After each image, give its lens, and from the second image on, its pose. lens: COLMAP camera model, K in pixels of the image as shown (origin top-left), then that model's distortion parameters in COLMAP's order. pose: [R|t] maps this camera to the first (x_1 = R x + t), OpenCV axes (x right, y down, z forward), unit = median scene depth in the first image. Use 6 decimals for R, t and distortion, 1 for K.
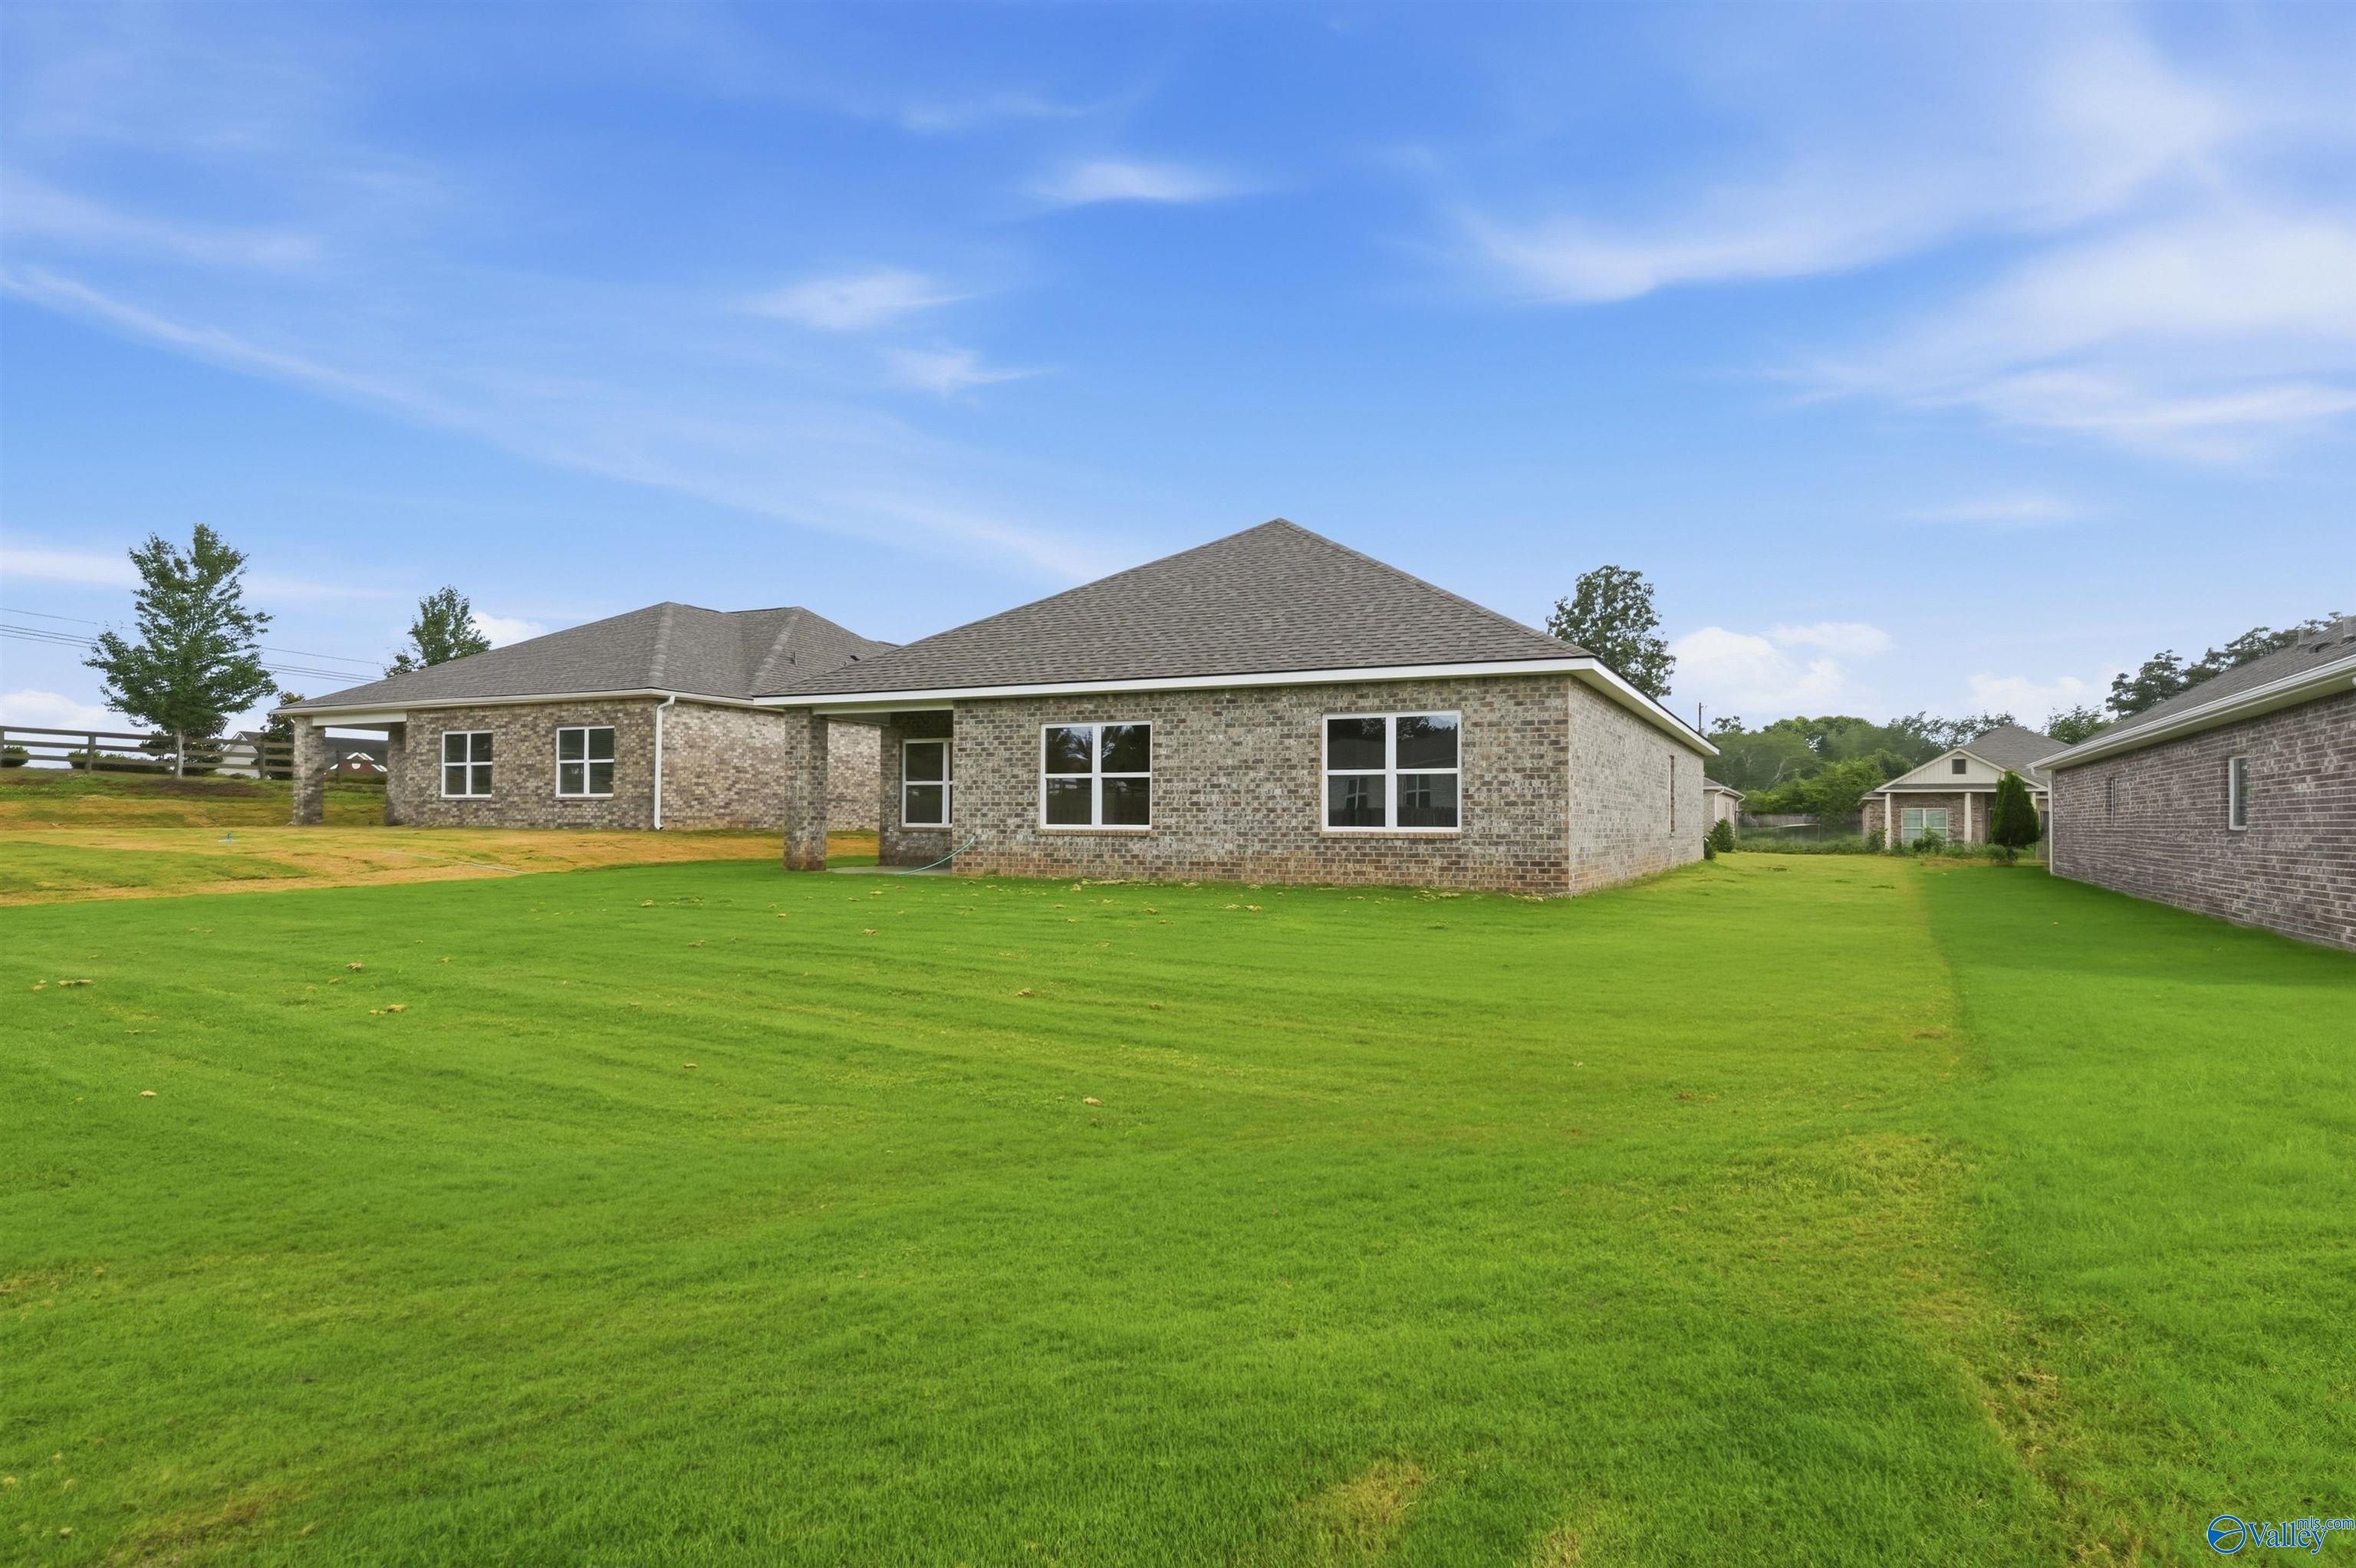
lens RADIAL K [[1354.1, 0, 1165.8], [0, 1354.1, 775.3], [0, 0, 1]] dist [0.000659, 0.000495]
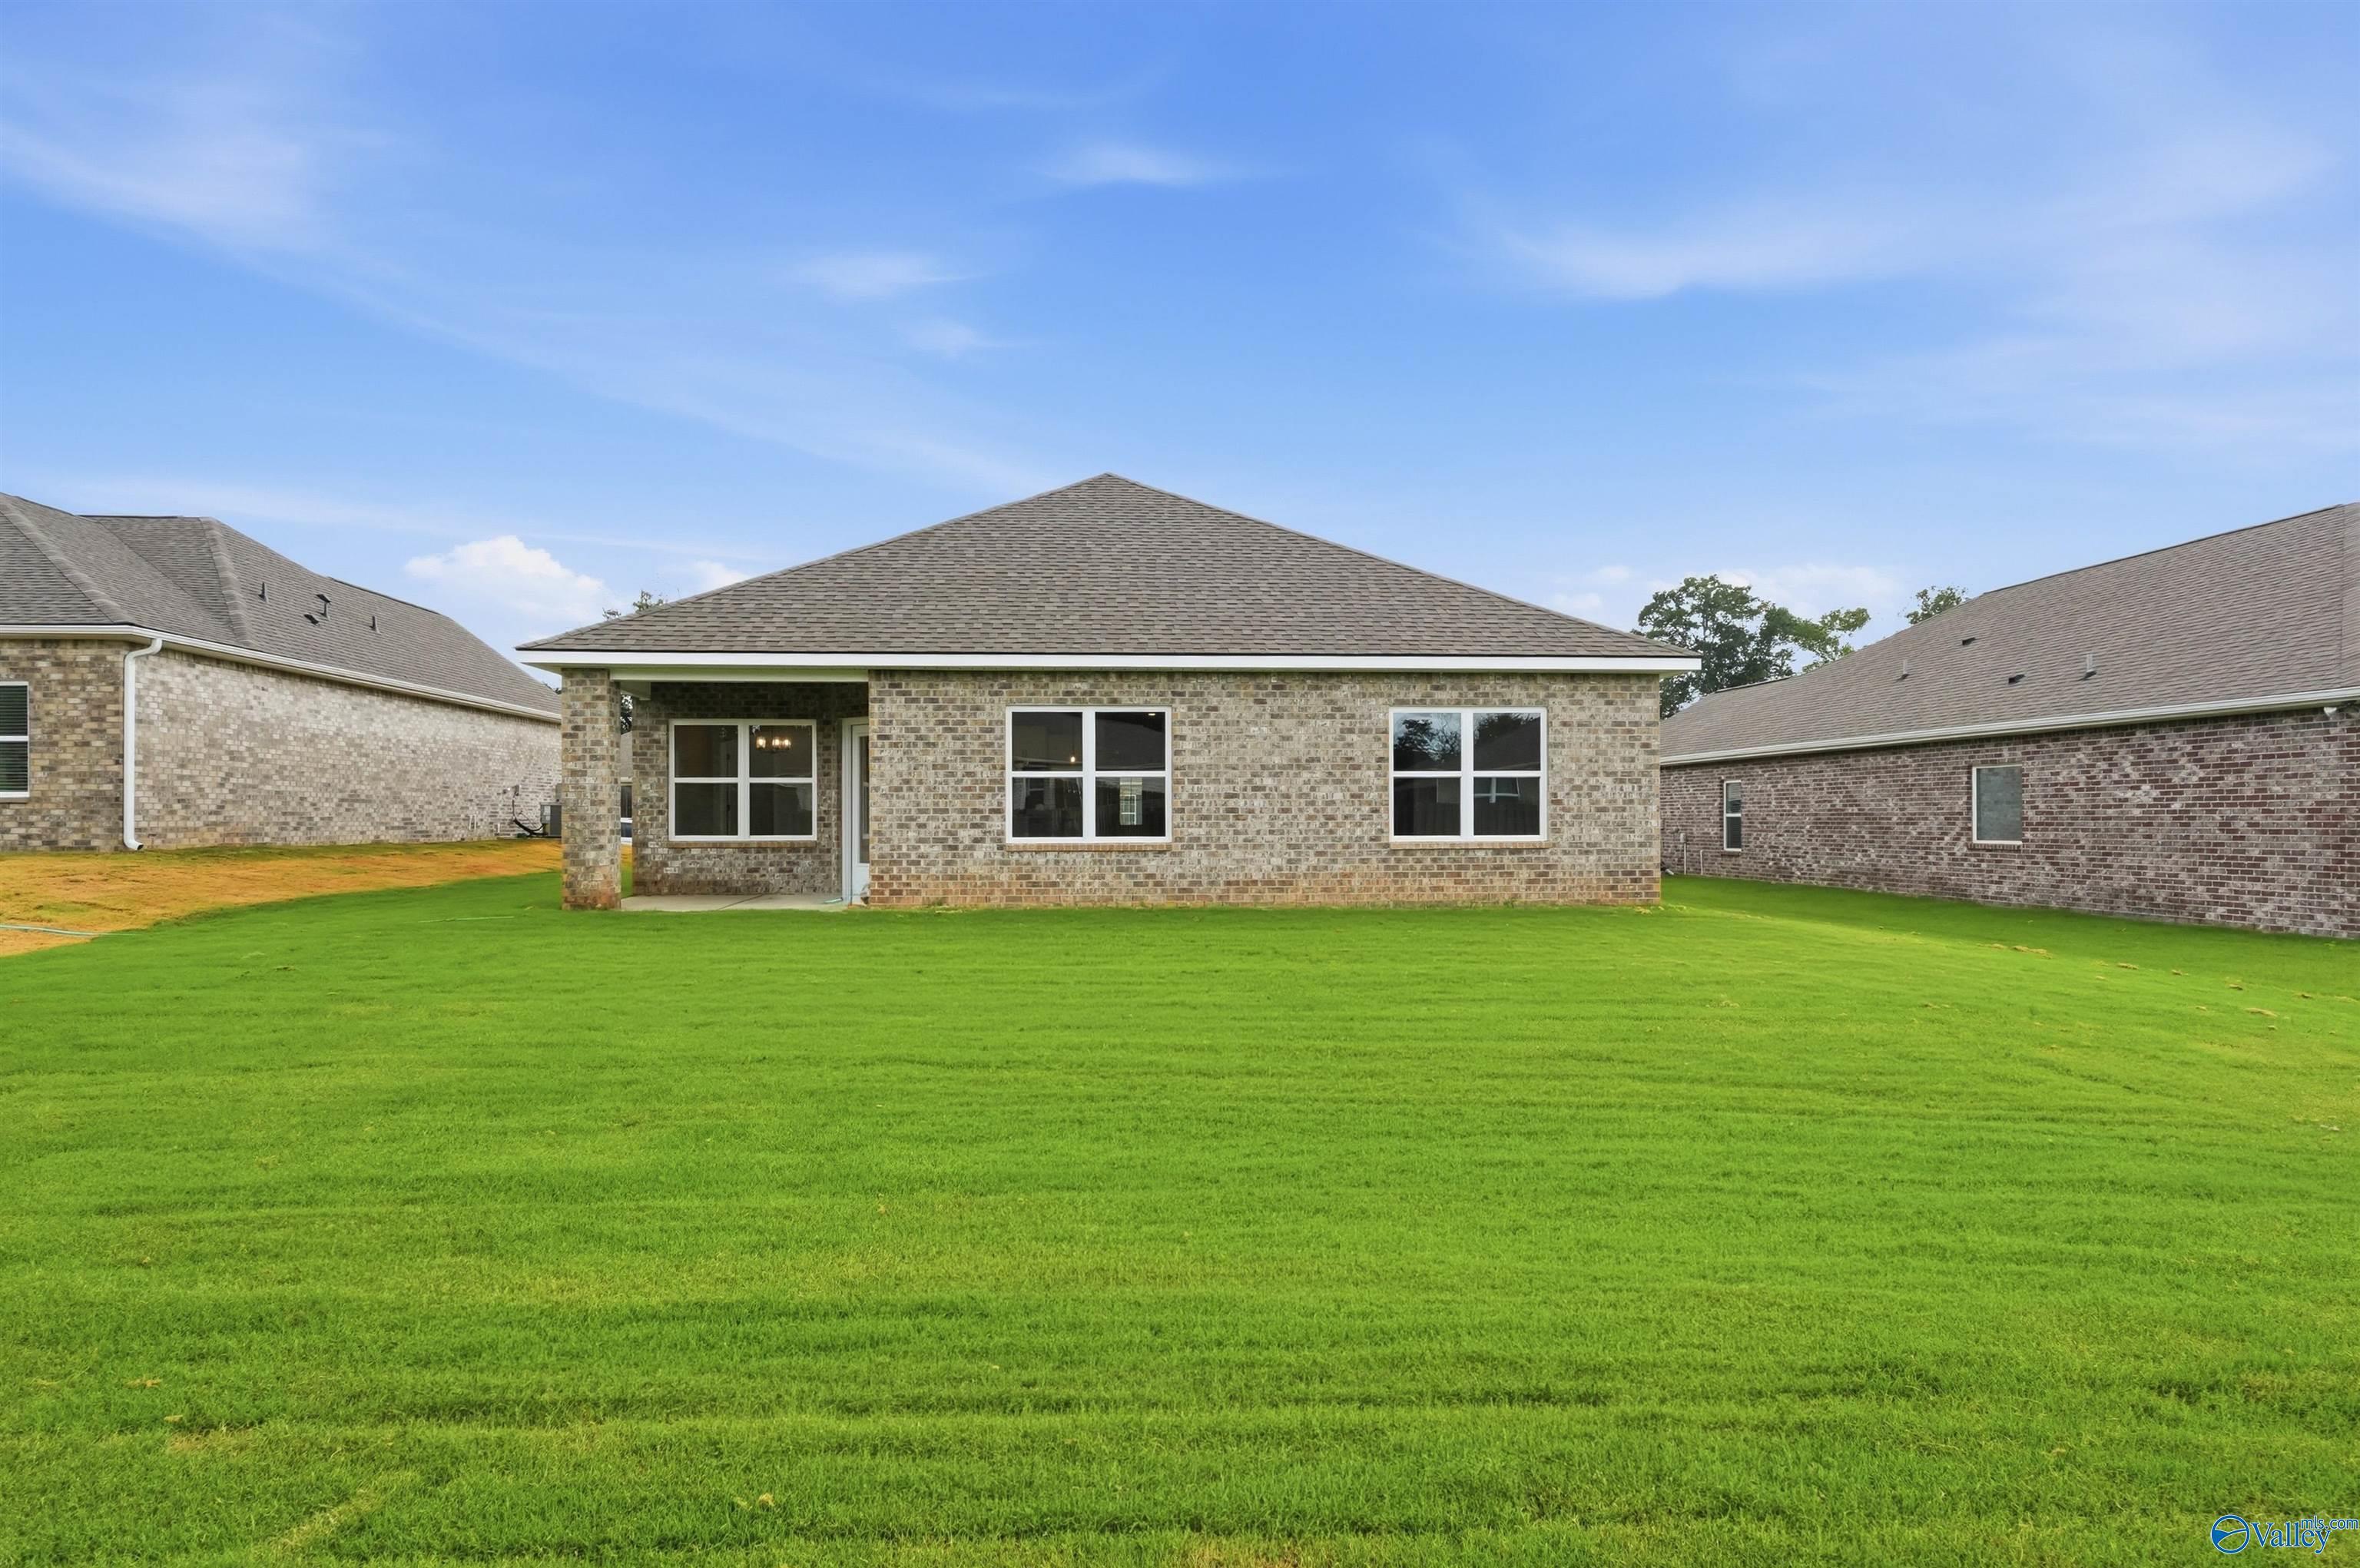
lens RADIAL K [[1356.6, 0, 1167.8], [0, 1356.6, 775.3], [0, 0, 1]] dist [0.000659, 0.000495]
pose [[0.856541, 0.007192, 0.516030, -0.431209], [-0.010382, 0.999941, 0.003295, -0.002418], [-0.515975, -0.008179, 0.856564, 0.311513]]
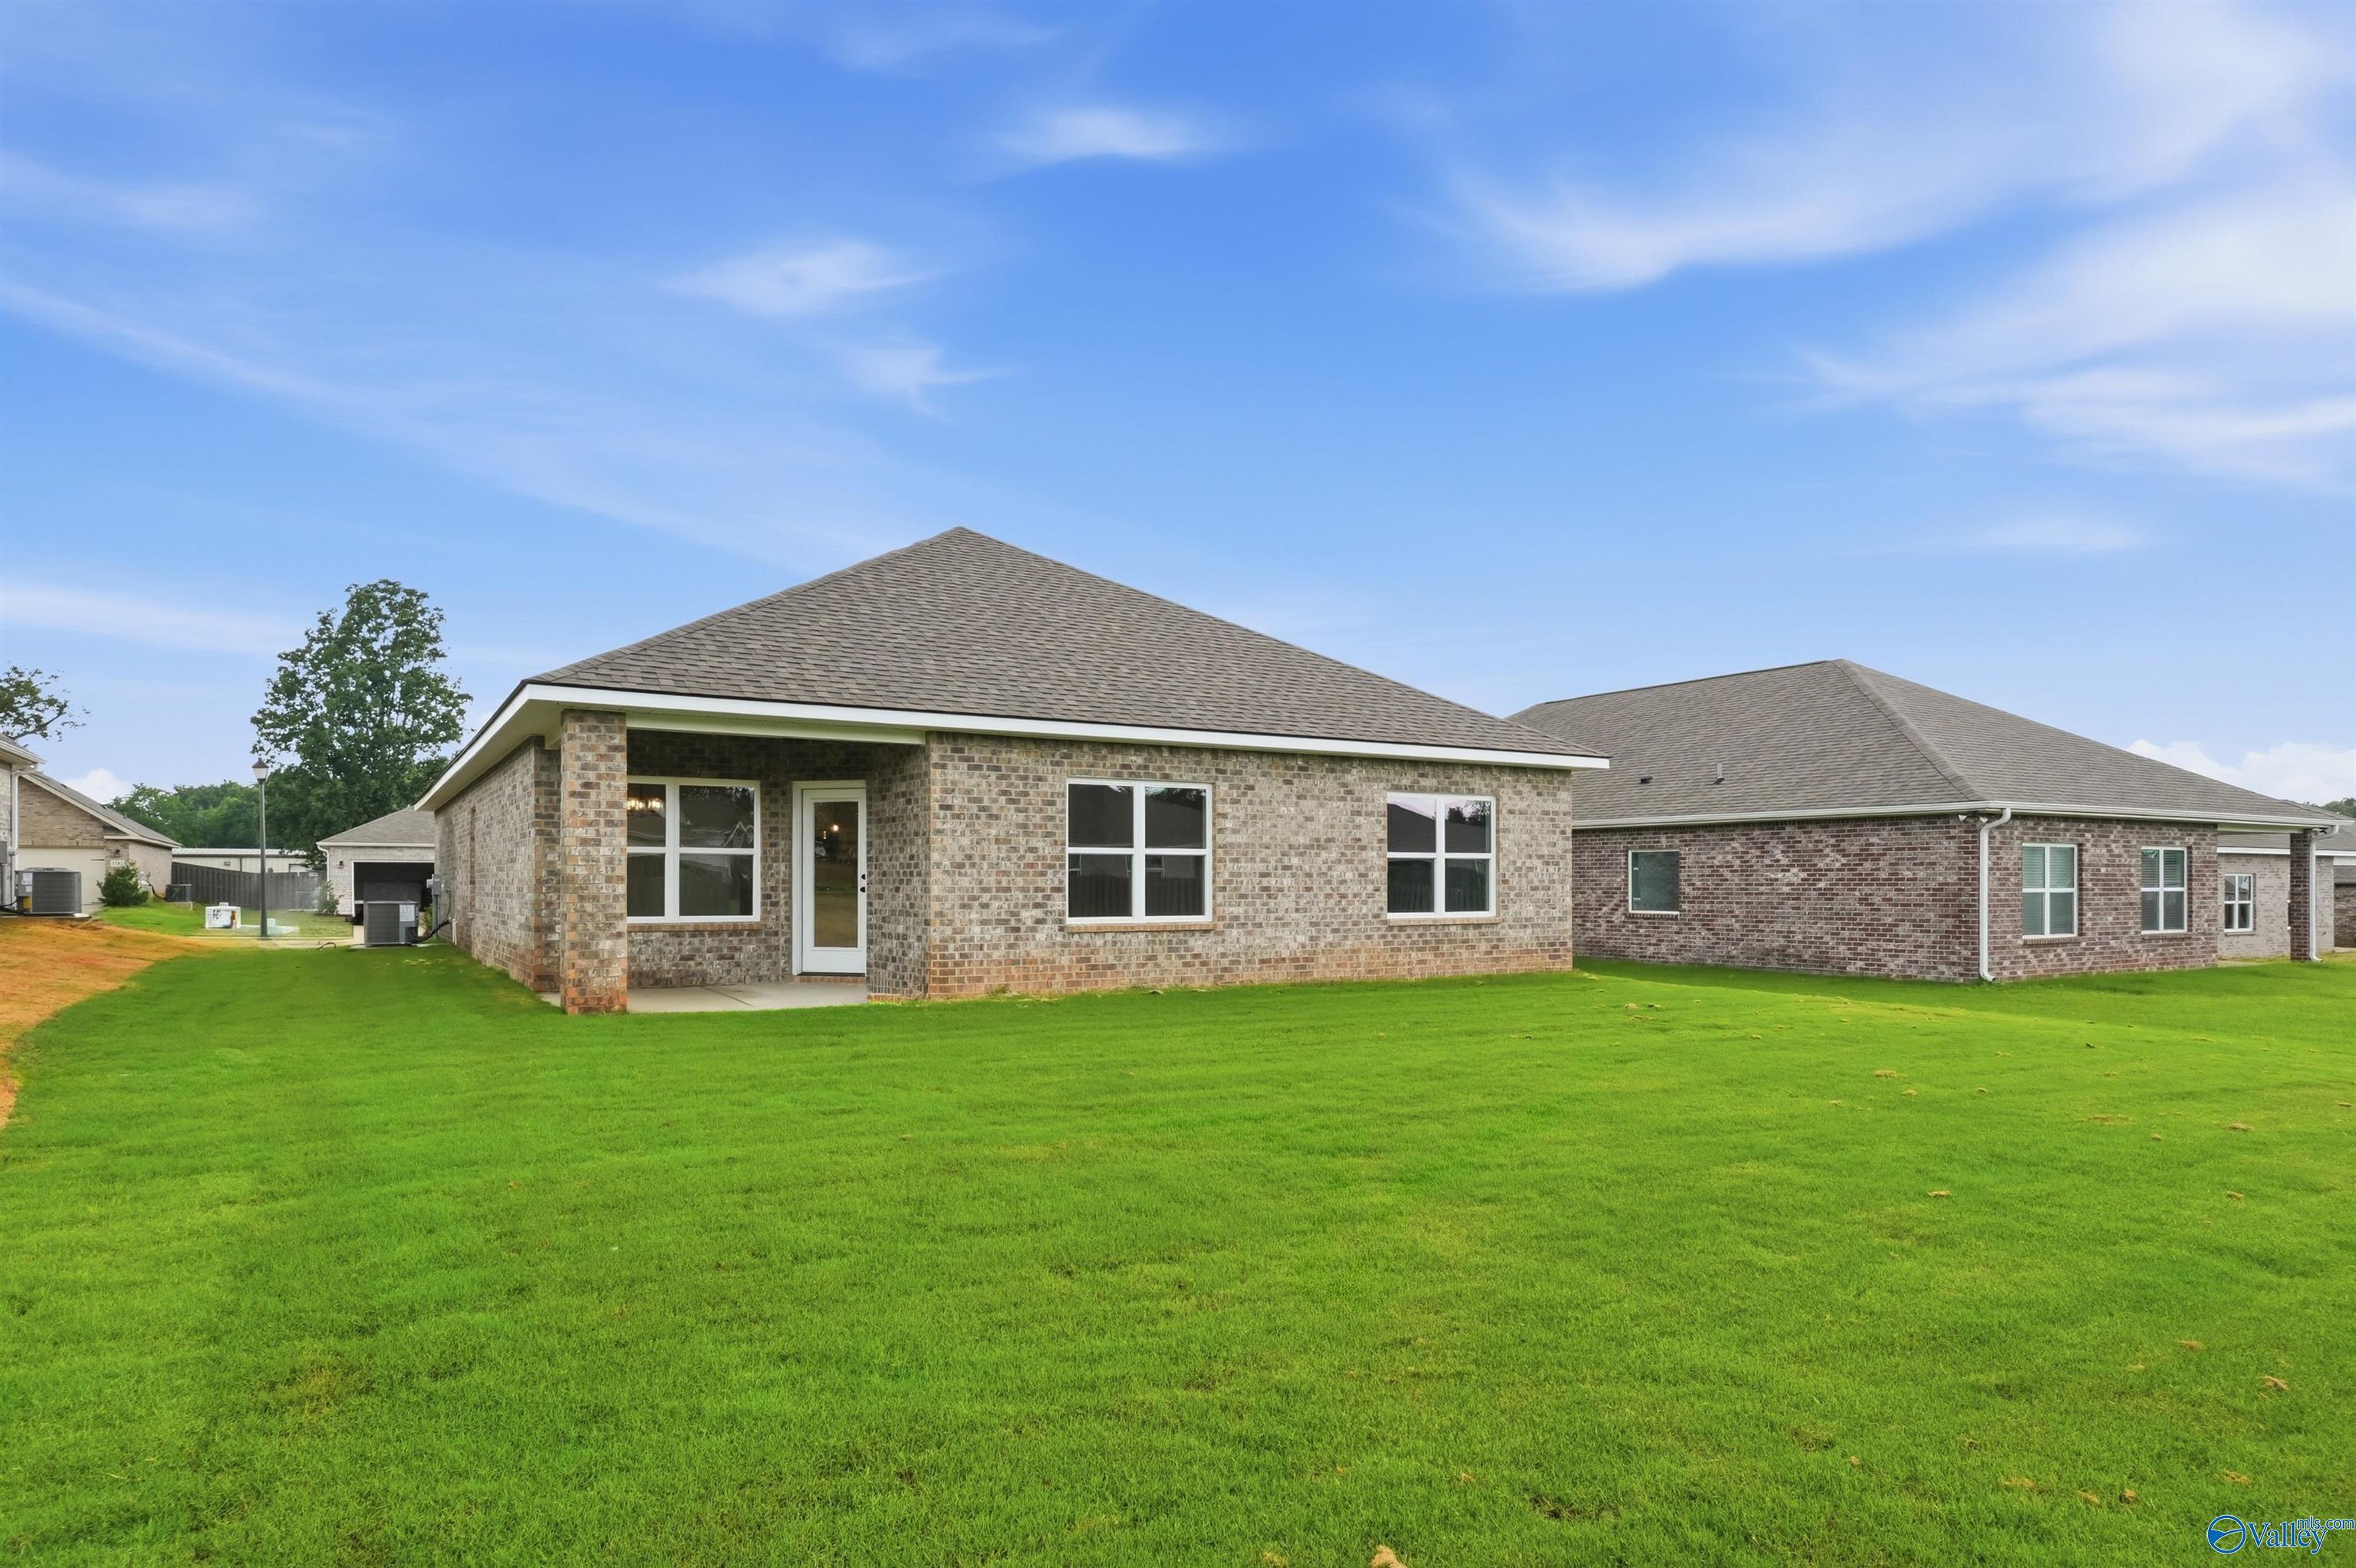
lens RADIAL K [[1362.9, 0, 1178.9], [0, 1362.9, 827.3], [0, 0, 1]] dist [-0.000887, 0.000029]
pose [[0.527821, 0.027646, 0.848906, -0.707307], [-0.028317, 0.999487, -0.014943, -0.002620], [-0.848884, -0.016152, 0.528333, 0.597292]]
